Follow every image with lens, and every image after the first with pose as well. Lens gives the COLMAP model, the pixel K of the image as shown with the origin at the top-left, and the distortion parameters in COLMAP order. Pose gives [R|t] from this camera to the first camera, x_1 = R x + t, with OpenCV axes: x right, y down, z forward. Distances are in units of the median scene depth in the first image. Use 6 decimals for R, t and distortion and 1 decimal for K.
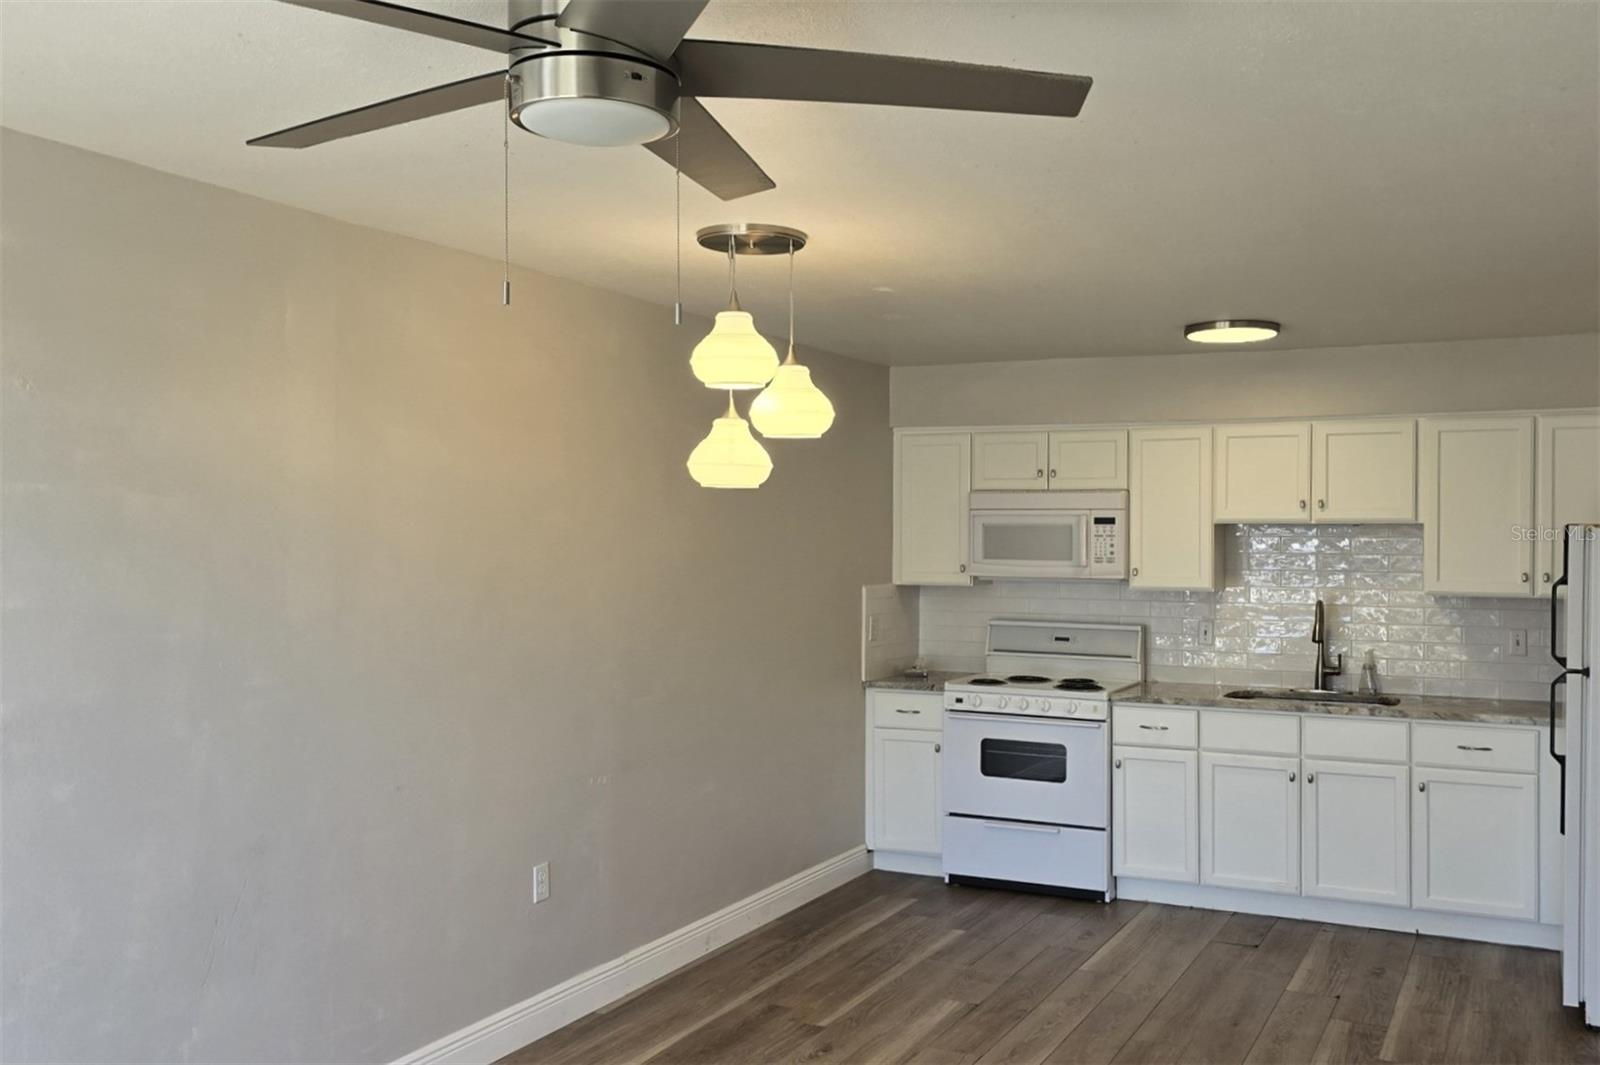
lens RADIAL K [[1398.7, 0, 810.2], [0, 1398.7, 519.7], [0, 0, 1]] dist [0.066460, -0.050360]
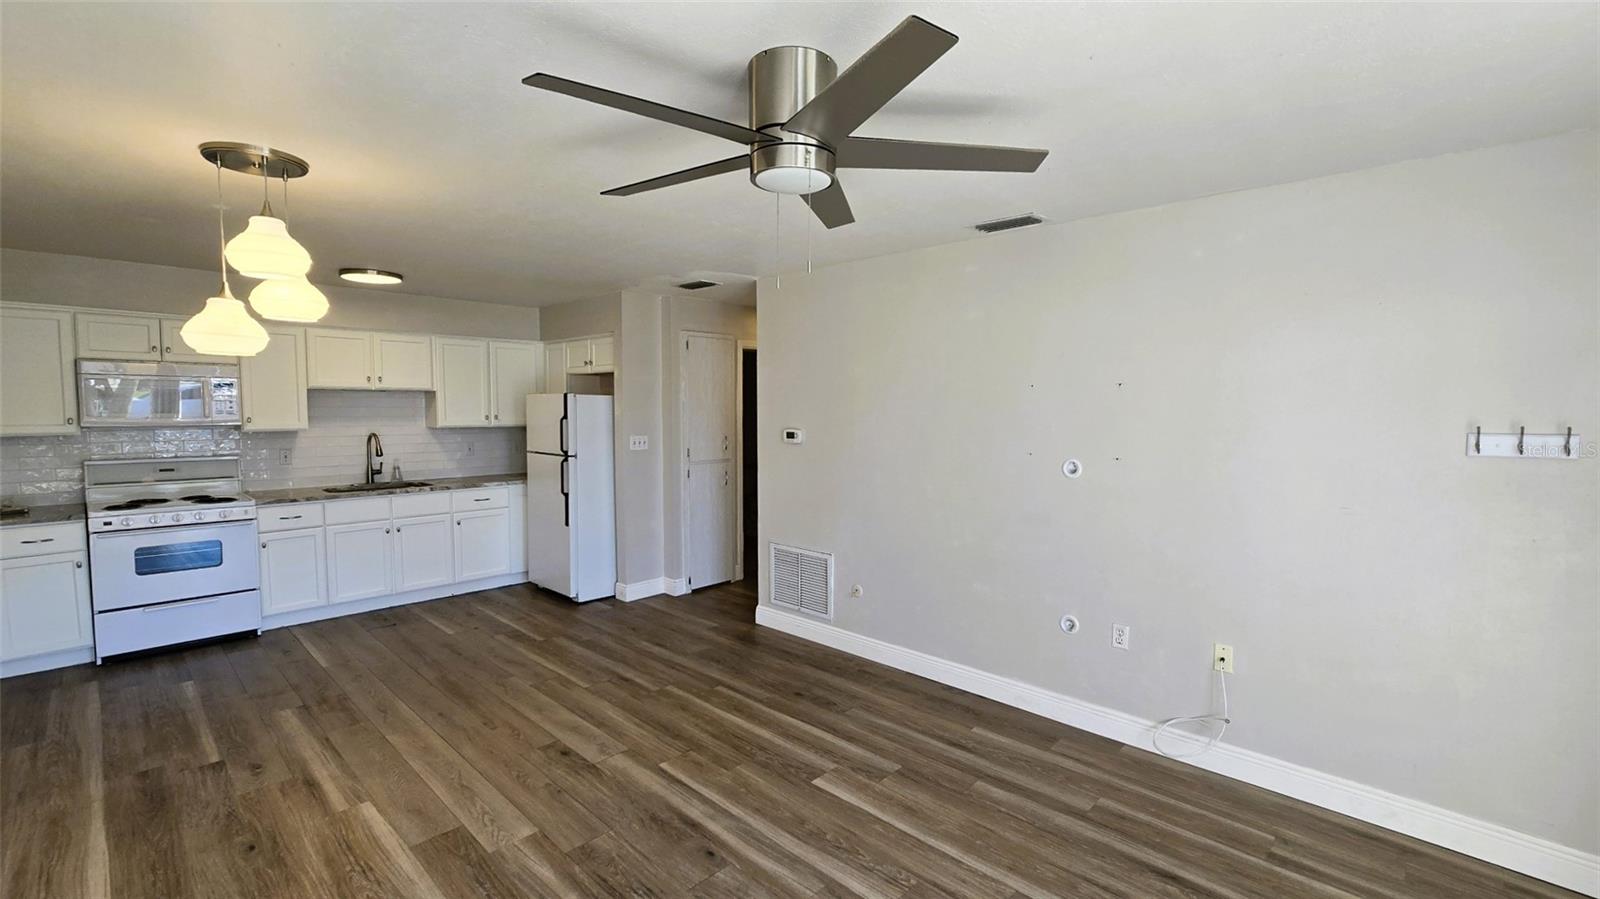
lens RADIAL K [[712.2, 0, 806.6], [0, 712.2, 451.2], [0, 0, 1]] dist [-0.001098, -0.000539]
pose [[0.307494, -0.064610, 0.949354, -0.331586], [-0.016557, 0.997178, 0.073228, 0.005004], [-0.951406, -0.038236, 0.305557, 0.204304]]
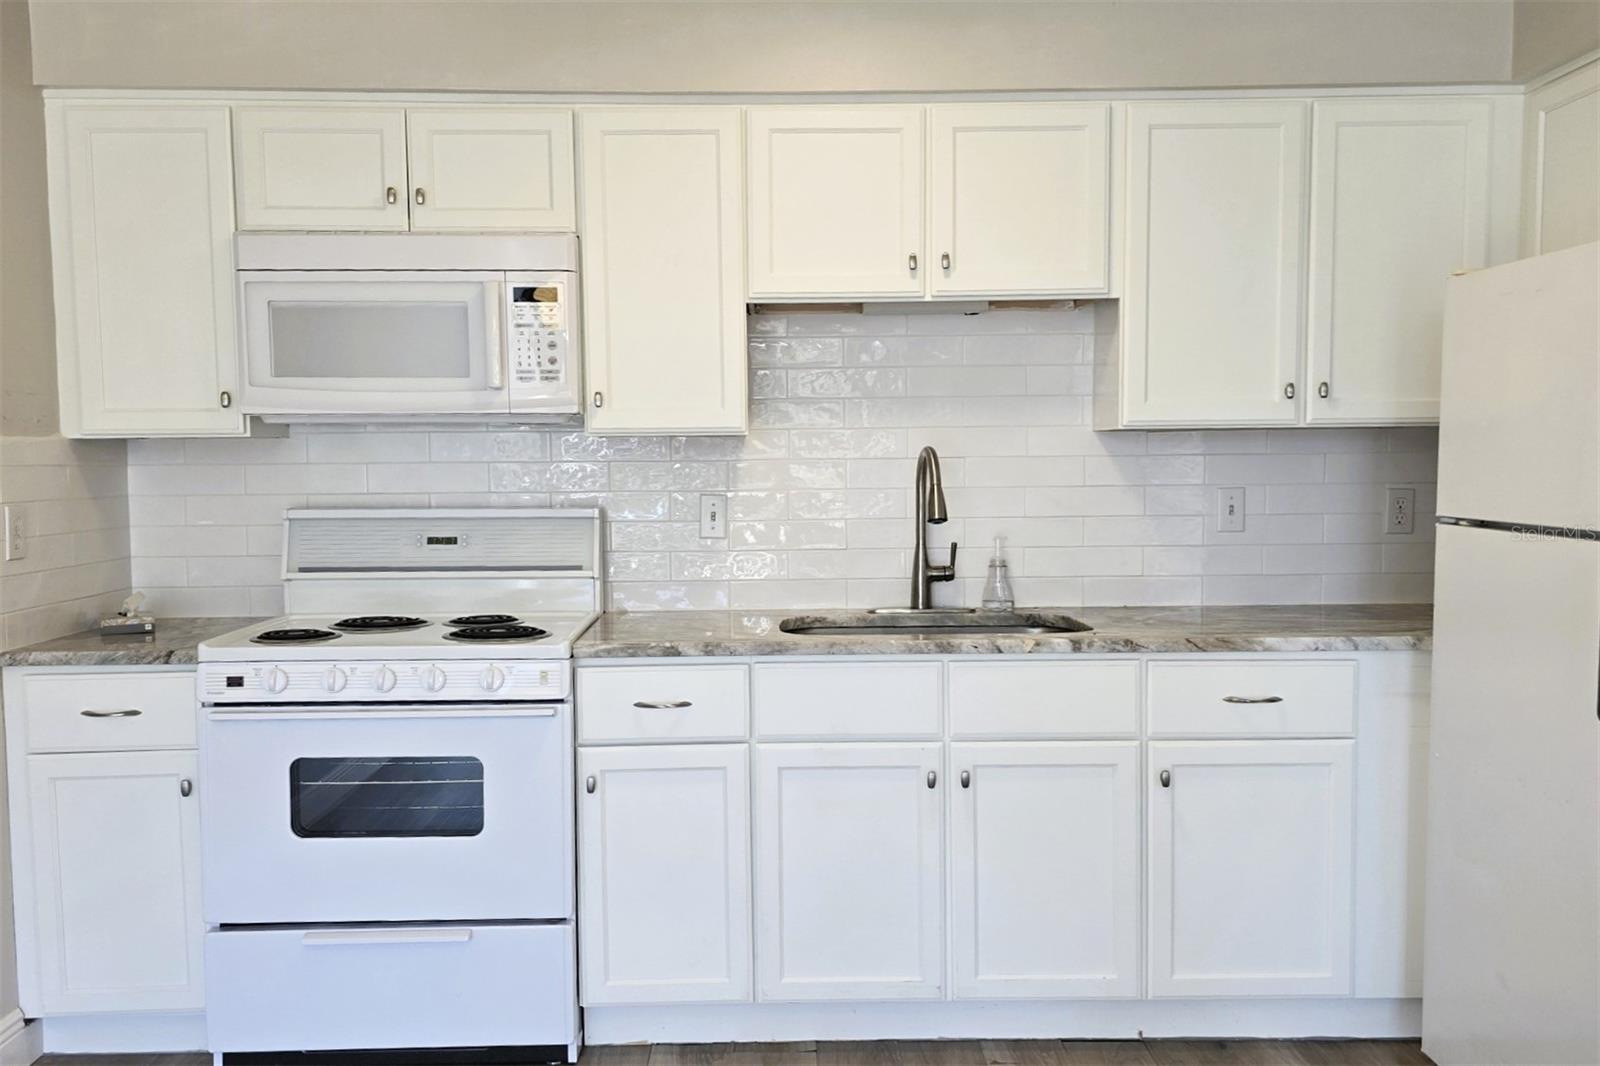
lens RADIAL K [[1514.5, 0, 805.7], [0, 1514.5, 578.7], [0, 0, 1]] dist [0.051330, 0.000000]
pose [[0.879120, -0.049453, 0.474029, 0.038230], [0.003132, 0.995180, 0.098012, 0.051051], [-0.476591, -0.084680, 0.875037, 0.510236]]
